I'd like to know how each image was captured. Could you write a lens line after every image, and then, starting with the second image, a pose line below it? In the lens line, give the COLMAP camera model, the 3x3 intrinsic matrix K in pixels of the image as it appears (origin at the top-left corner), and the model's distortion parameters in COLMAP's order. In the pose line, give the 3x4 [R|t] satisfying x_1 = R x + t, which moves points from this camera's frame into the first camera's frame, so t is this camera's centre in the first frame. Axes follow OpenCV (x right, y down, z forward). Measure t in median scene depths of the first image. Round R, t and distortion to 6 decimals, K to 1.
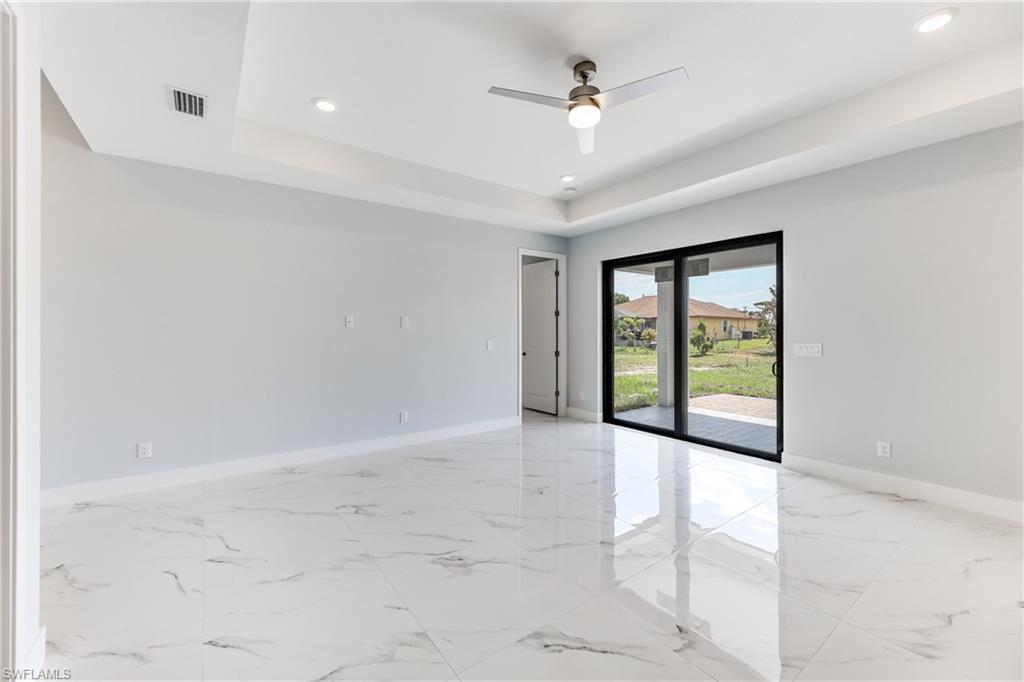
lens RADIAL K [[408.0, 0, 529.2], [0, 408.0, 320.3], [0, 0, 1]] dist [-0.006068, 0.000156]
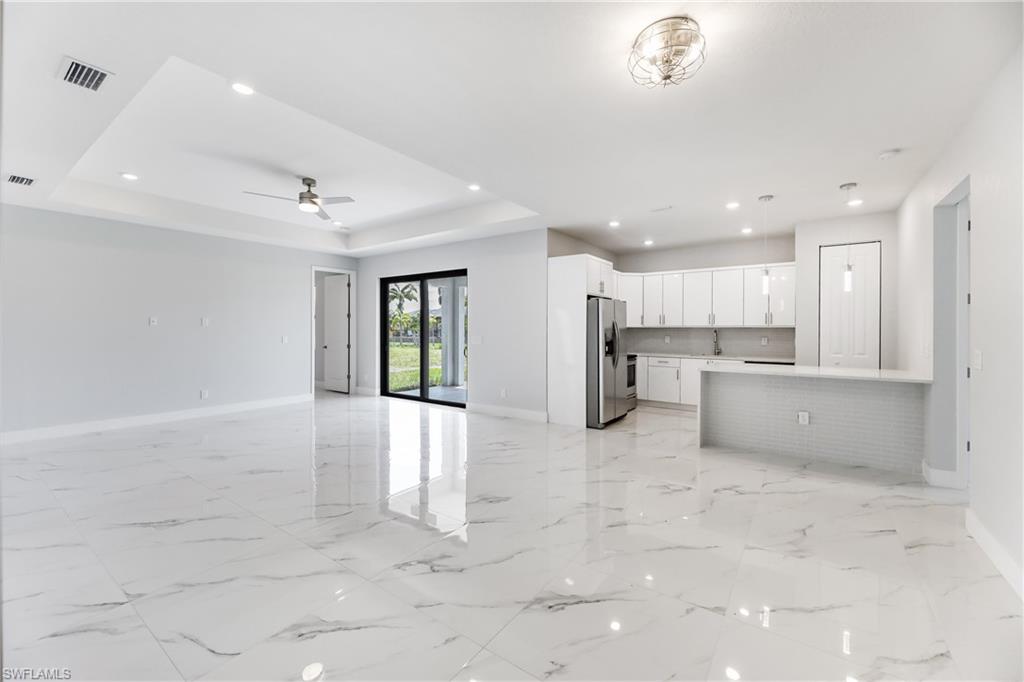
lens RADIAL K [[408.0, 0, 519.8], [0, 408.0, 329.1], [0, 0, 1]] dist [-0.006068, 0.000156]
pose [[0.954400, 0.004234, 0.298500, 0.222101], [-0.011556, 0.999674, 0.022770, -0.010787], [-0.298307, -0.025181, 0.954138, -0.451730]]
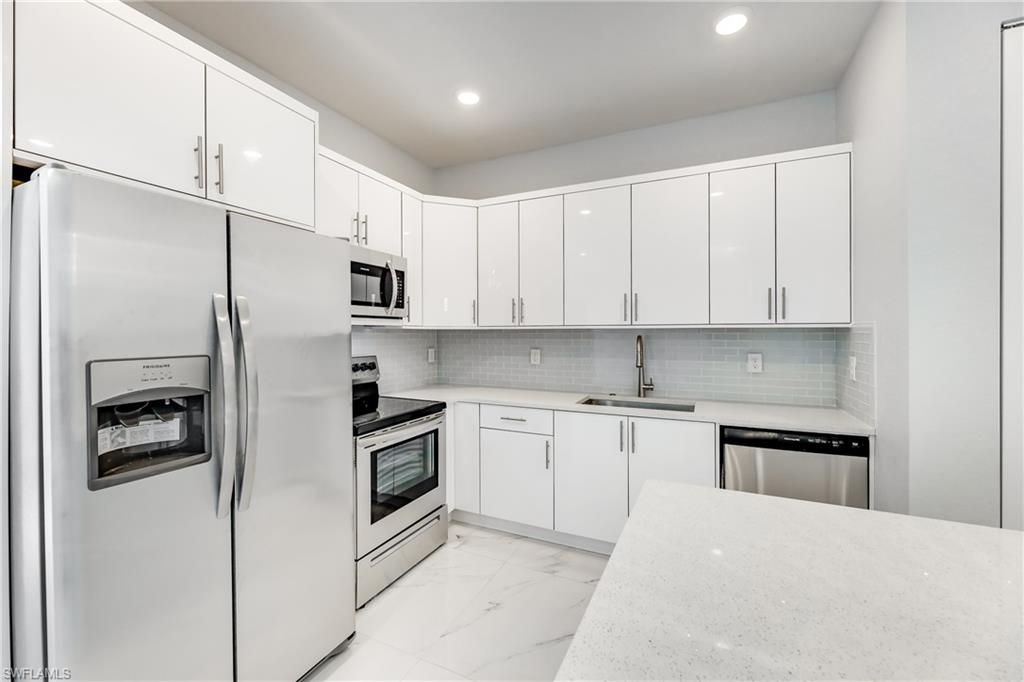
lens RADIAL K [[425.6, 0, 522.6], [0, 425.6, 331.1], [0, 0, 1]] dist [-0.003675, 0.000831]
pose [[0.880938, -0.000333, 0.473232, 0.753399], [-0.009498, 0.999786, 0.018386, -0.000665], [-0.473137, -0.020691, 0.880746, 0.125252]]
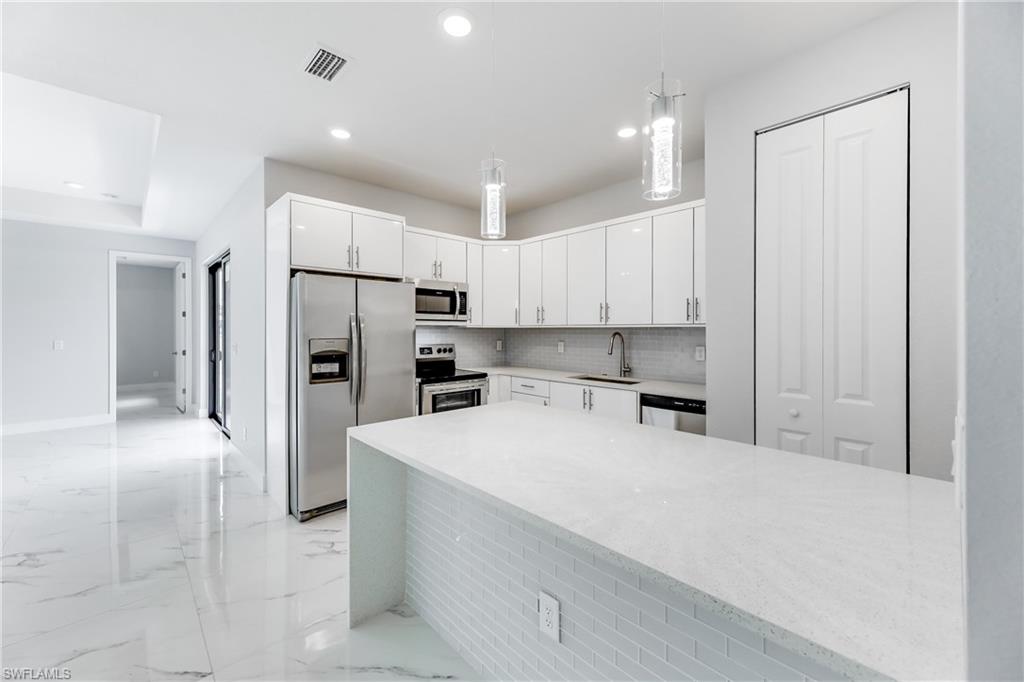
lens RADIAL K [[411.0, 0, 511.9], [0, 411.0, 327.8], [0, 0, 1]] dist [0.003596, 0.000997]
pose [[0.993924, 0.002260, 0.110049, 0.862640], [-0.004479, 0.999792, 0.019921, -0.007495], [-0.109981, -0.020293, 0.993727, -0.145341]]
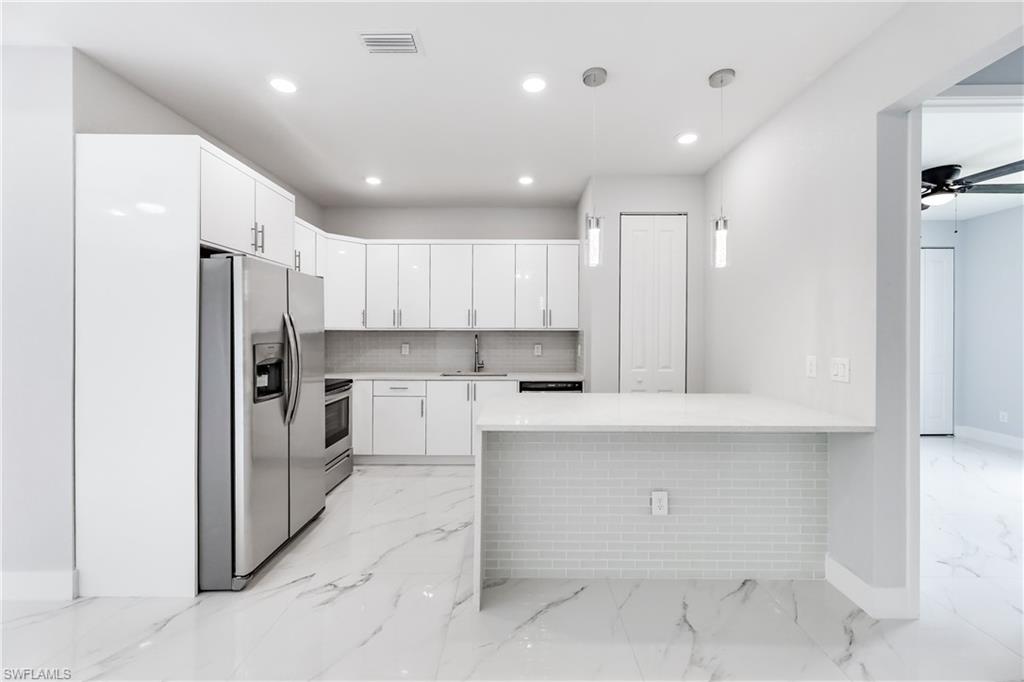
lens RADIAL K [[411.0, 0, 519.5], [0, 411.0, 332.1], [0, 0, 1]] dist [0.003596, 0.000997]
pose [[0.606402, 0.004033, 0.795148, 0.529891], [-0.021487, 0.999705, 0.011316, -0.003500], [-0.794868, -0.023947, 0.606310, -0.048533]]
